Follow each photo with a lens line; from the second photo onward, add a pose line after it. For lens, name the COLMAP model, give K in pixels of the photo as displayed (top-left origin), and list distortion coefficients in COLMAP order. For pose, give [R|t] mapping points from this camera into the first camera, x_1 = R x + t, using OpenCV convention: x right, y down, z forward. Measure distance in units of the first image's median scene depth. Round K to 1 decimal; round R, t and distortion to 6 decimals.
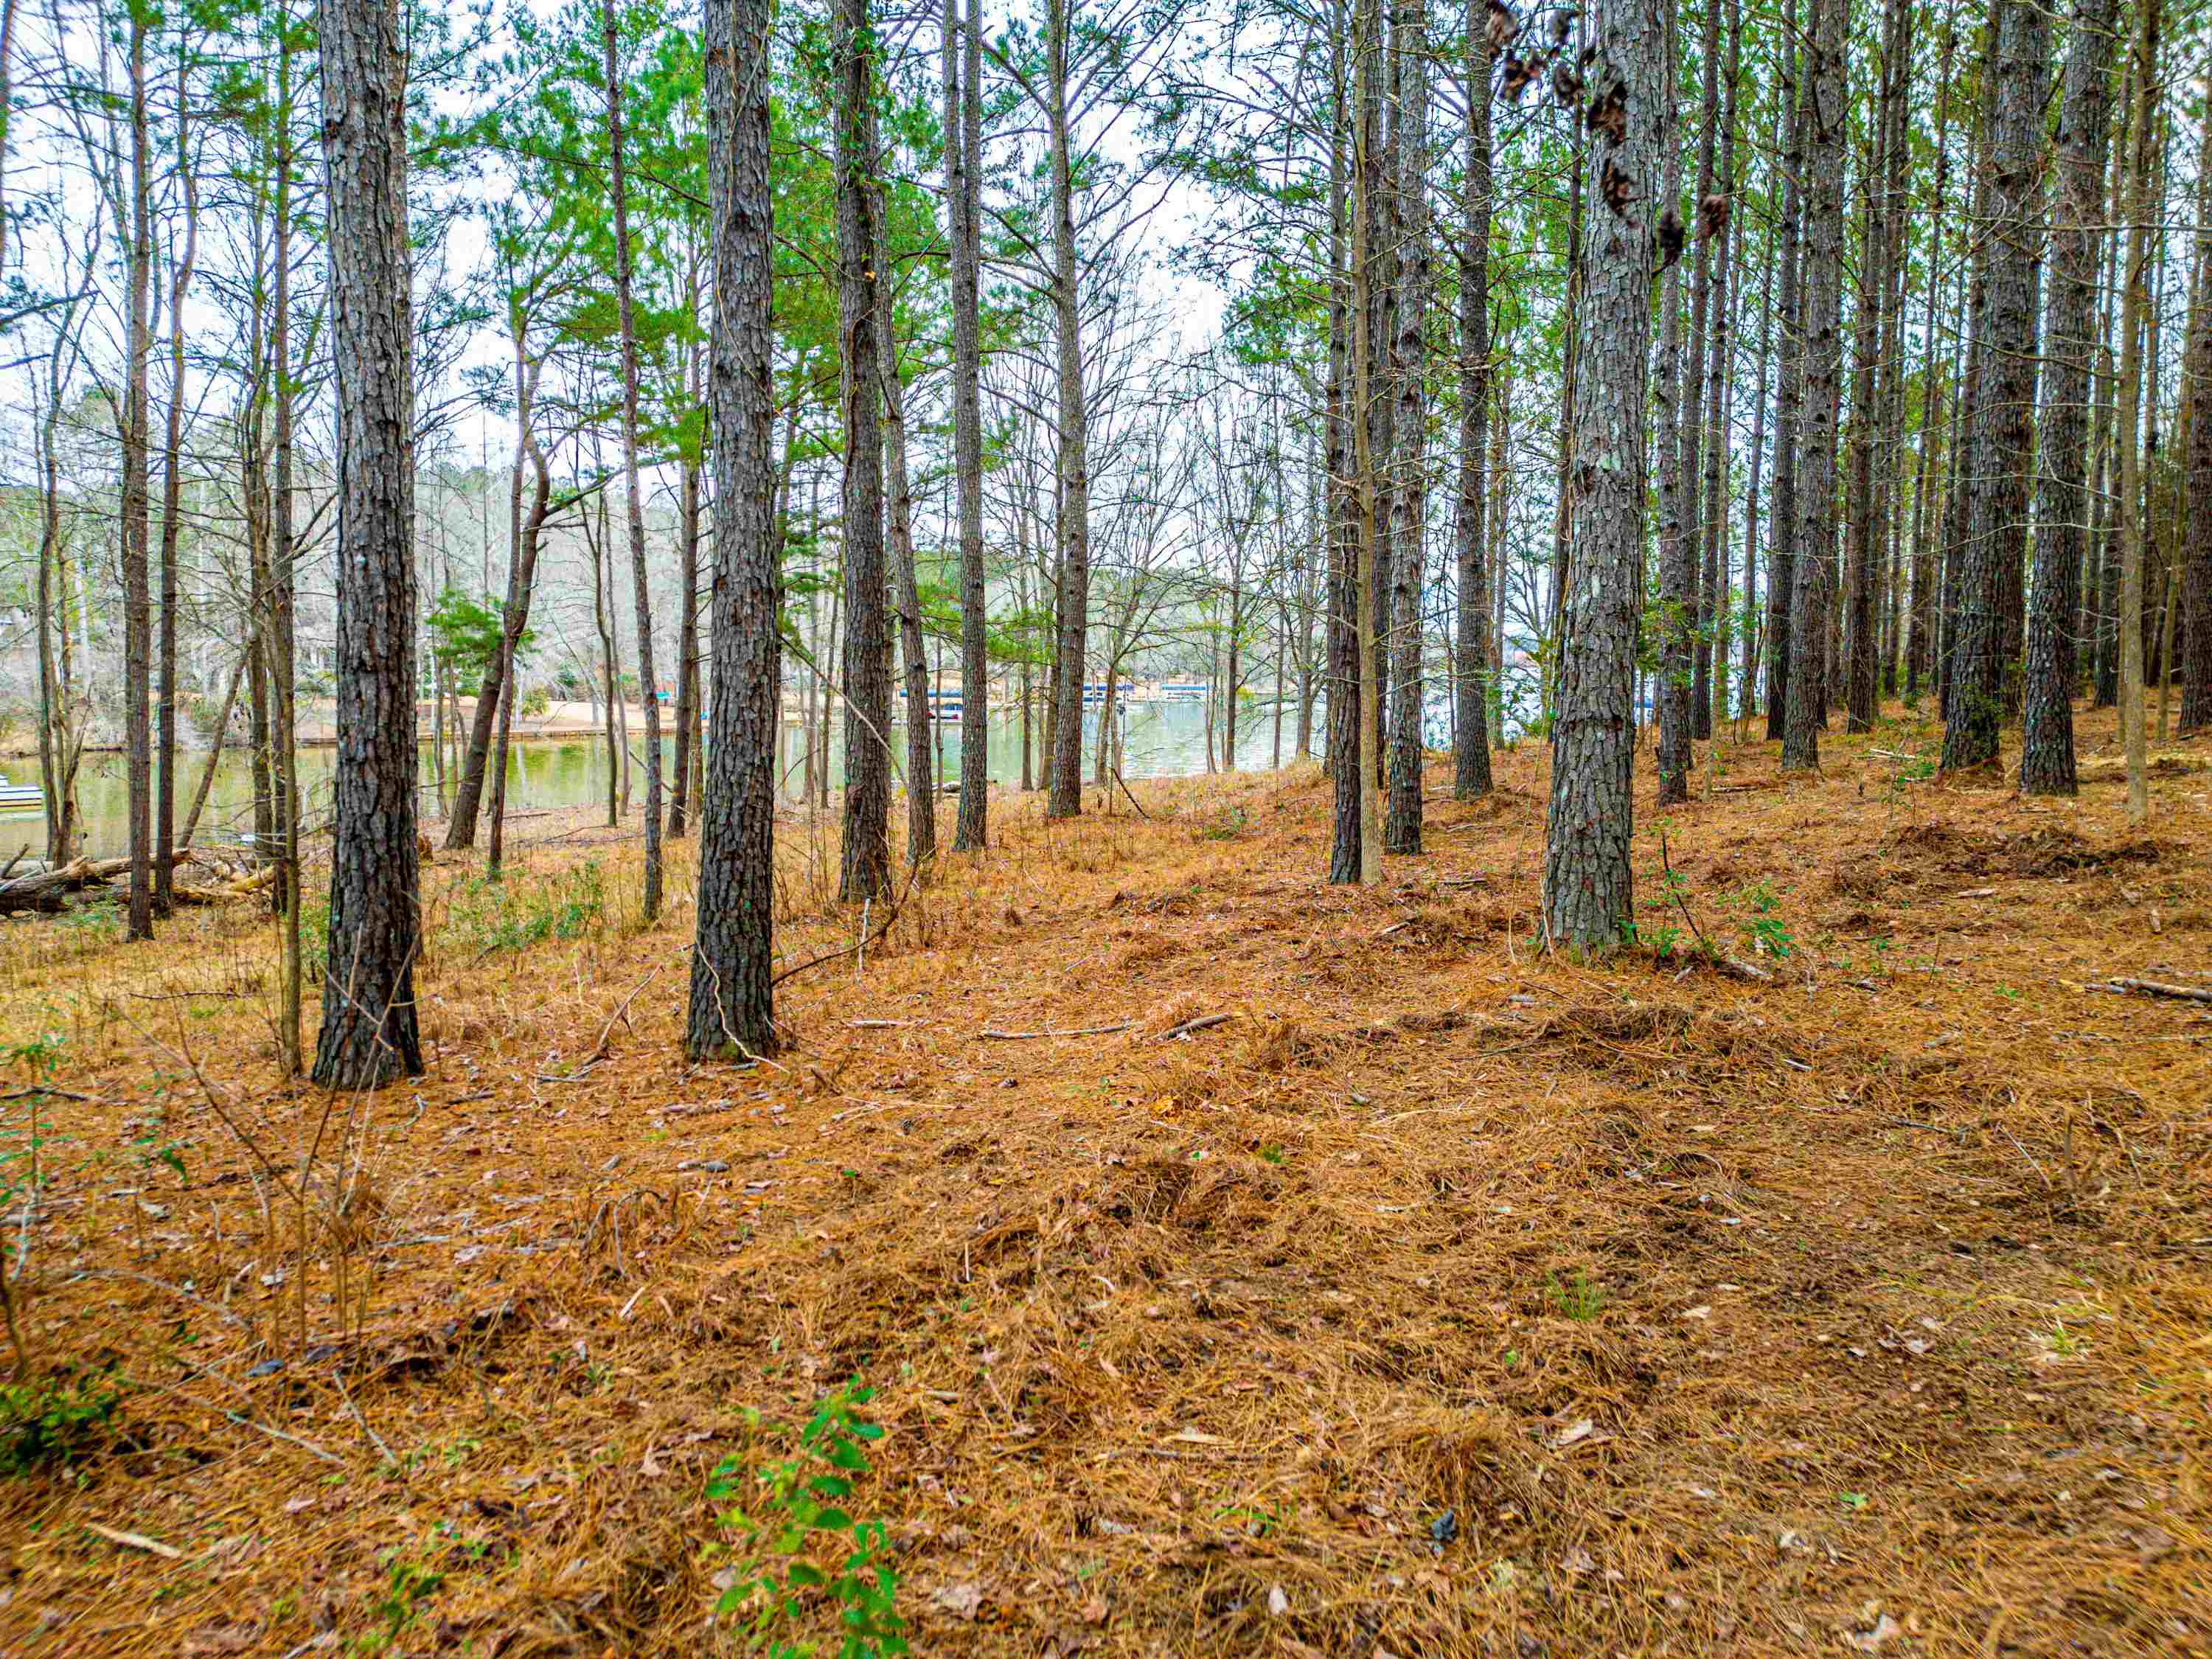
lens RADIAL K [[1503.8, 0, 1115.1], [0, 1503.8, 817.5], [0, 0, 1]] dist [0.093486, -0.086436]
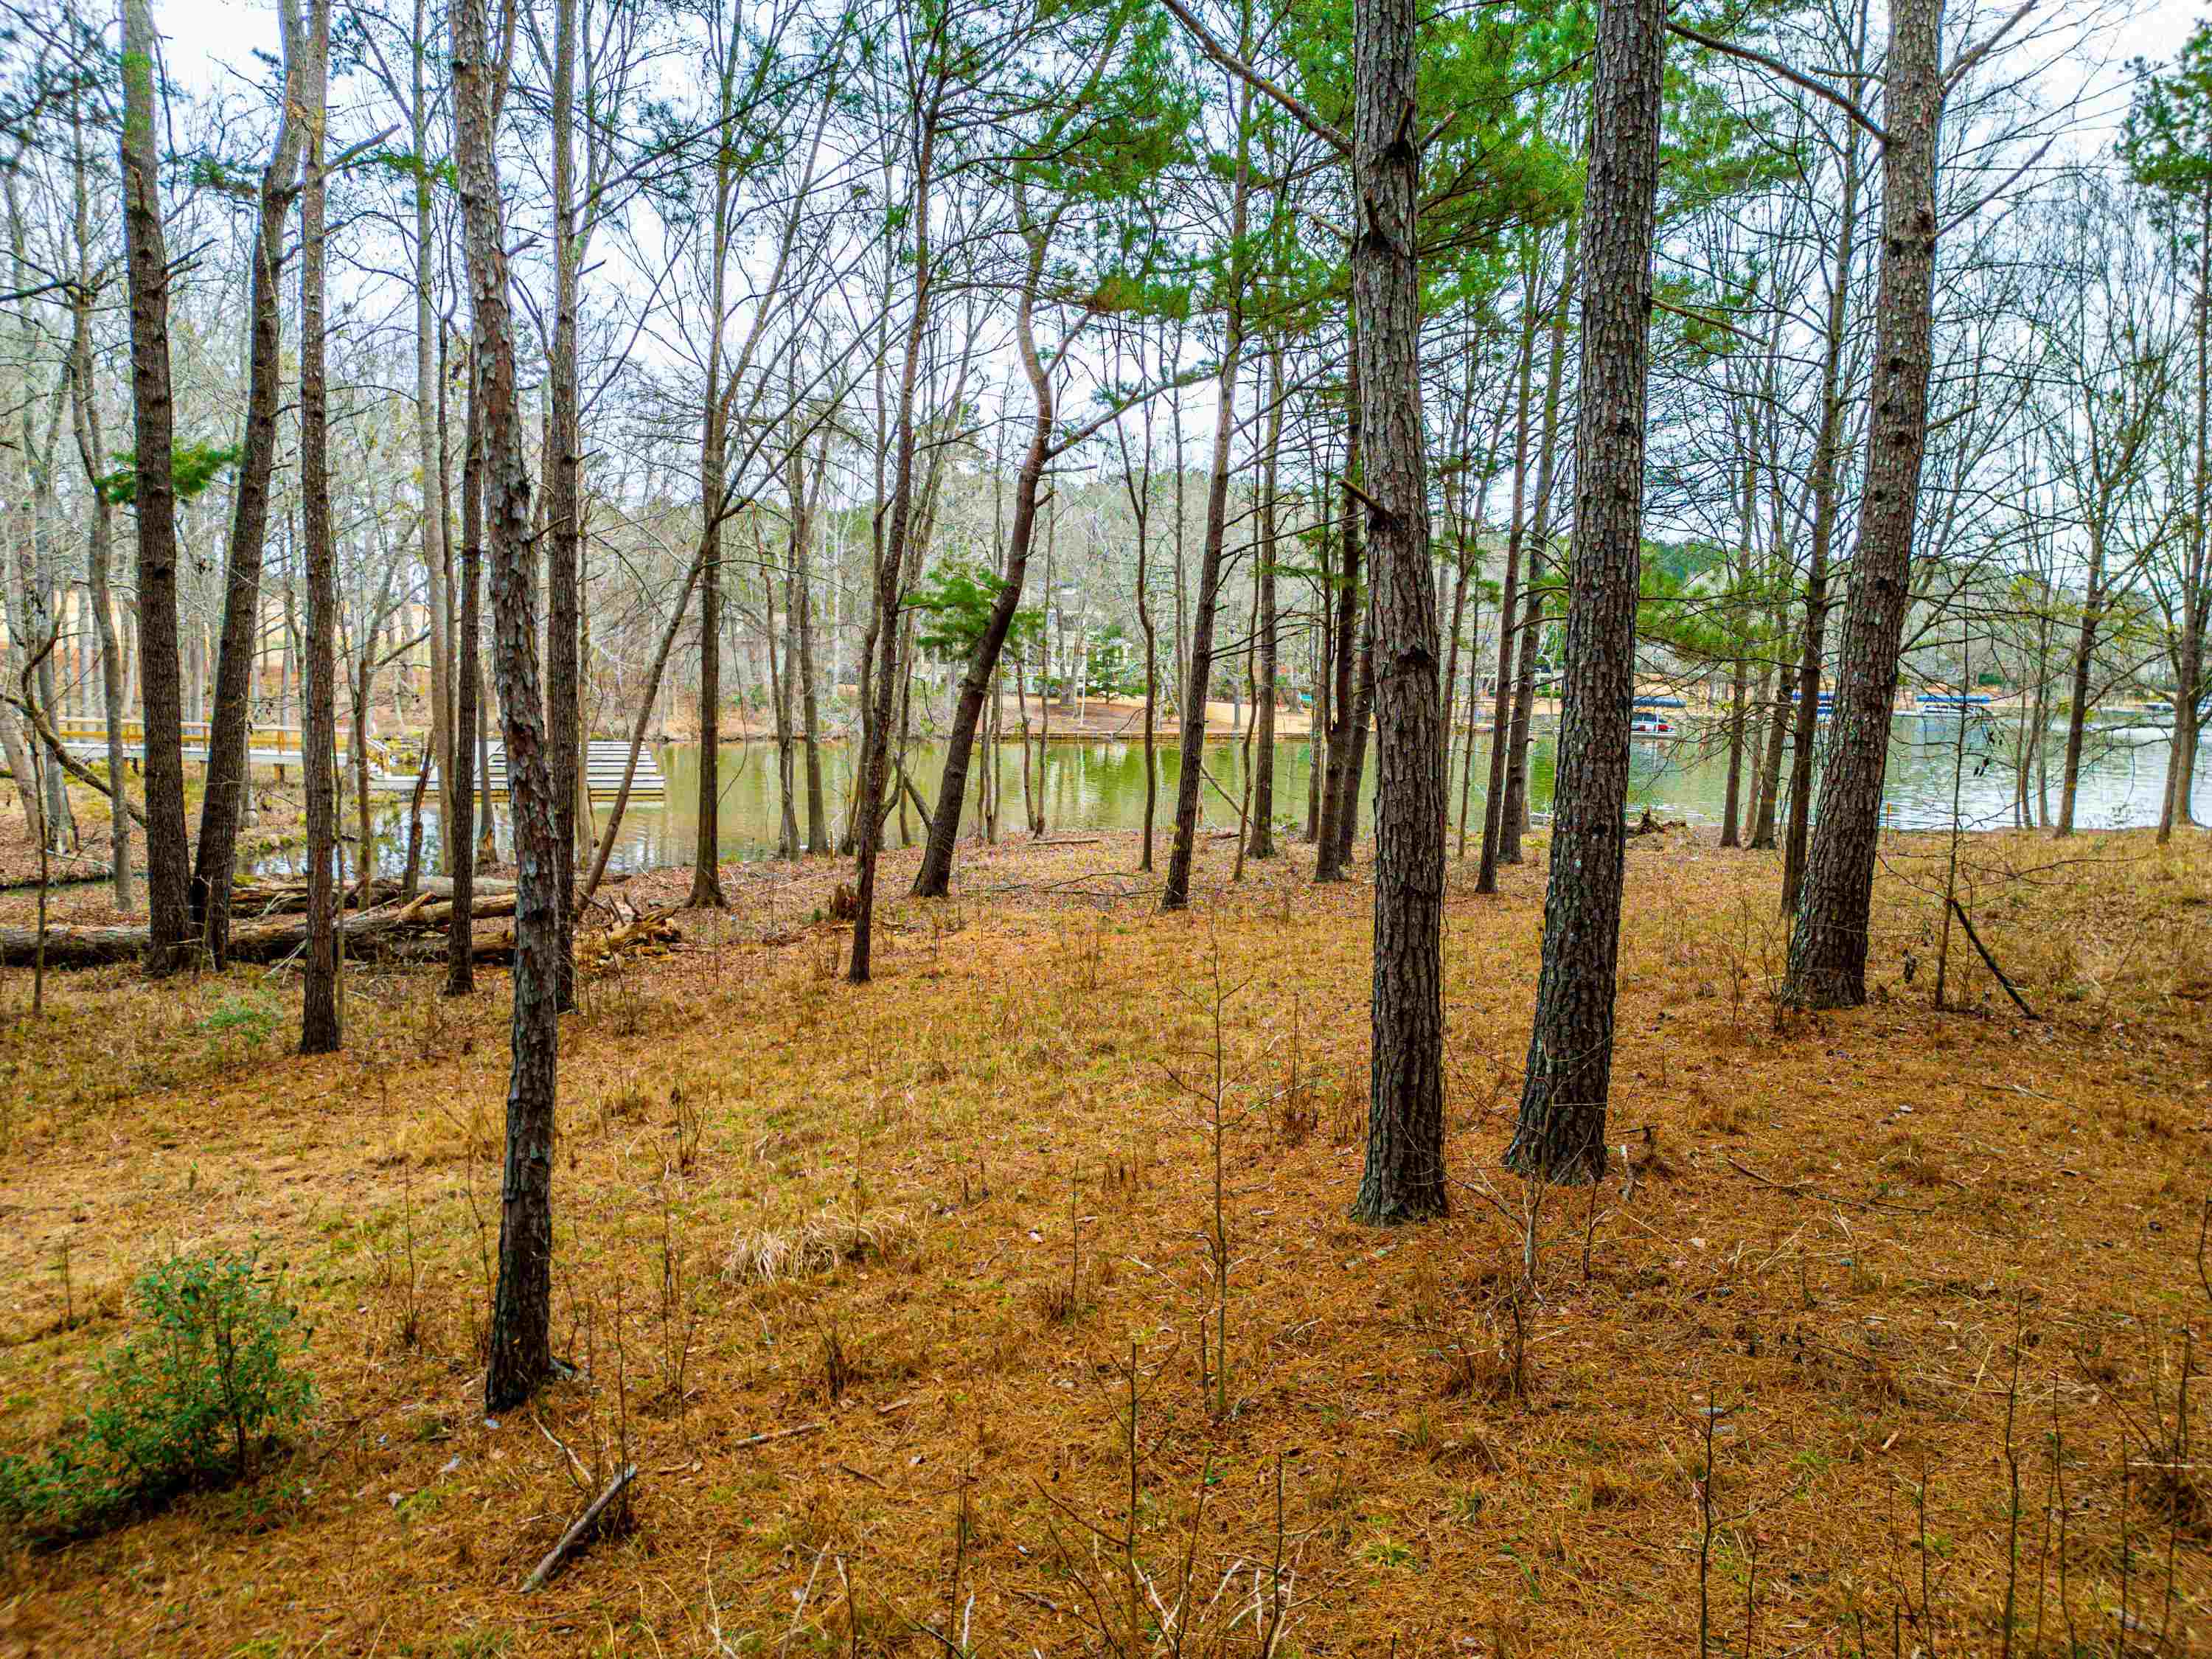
lens RADIAL K [[1503.8, 0, 1115.1], [0, 1503.8, 817.5], [0, 0, 1]] dist [0.093486, -0.086436]
pose [[0.903022, 0.058573, -0.425582, -0.023607], [-0.059115, 0.998180, 0.011947, -0.034354], [0.425507, 0.014370, 0.904841, 0.353829]]
